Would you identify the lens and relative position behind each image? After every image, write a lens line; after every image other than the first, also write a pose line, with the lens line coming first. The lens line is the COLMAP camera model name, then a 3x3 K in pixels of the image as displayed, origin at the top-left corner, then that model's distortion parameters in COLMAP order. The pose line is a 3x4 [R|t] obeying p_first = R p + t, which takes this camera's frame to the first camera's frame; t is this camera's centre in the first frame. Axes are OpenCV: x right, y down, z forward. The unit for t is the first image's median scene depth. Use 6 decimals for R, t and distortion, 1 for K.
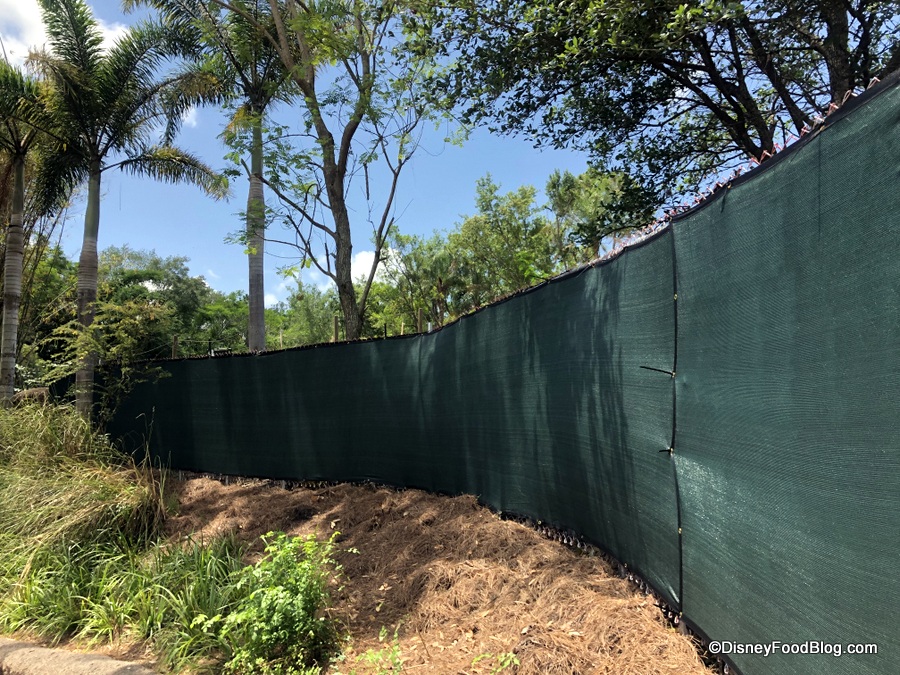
lens RADIAL K [[741.7, 0, 450.0], [0, 741.7, 337.5], [0, 0, 1]] dist [-0.020158, -0.000493]
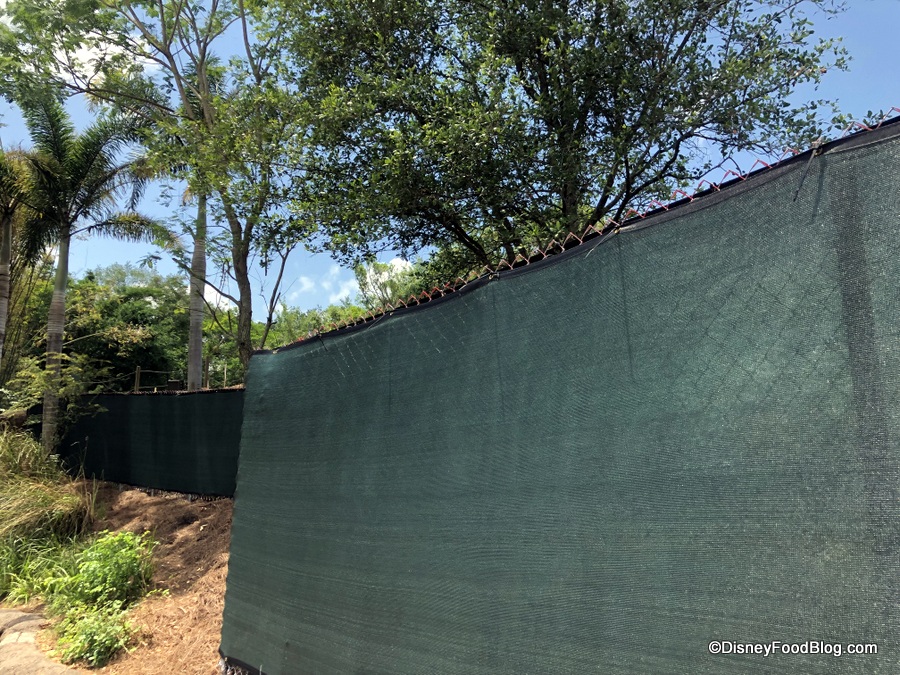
lens RADIAL K [[735.3, 0, 450.0], [0, 735.3, 337.5], [0, 0, 1]] dist [0.004077, -0.004541]
pose [[0.999678, 0.020250, -0.015299, 0.212768], [-0.020486, 0.999672, -0.015387, -0.060863], [0.014983, 0.015696, 0.999765, -0.247908]]
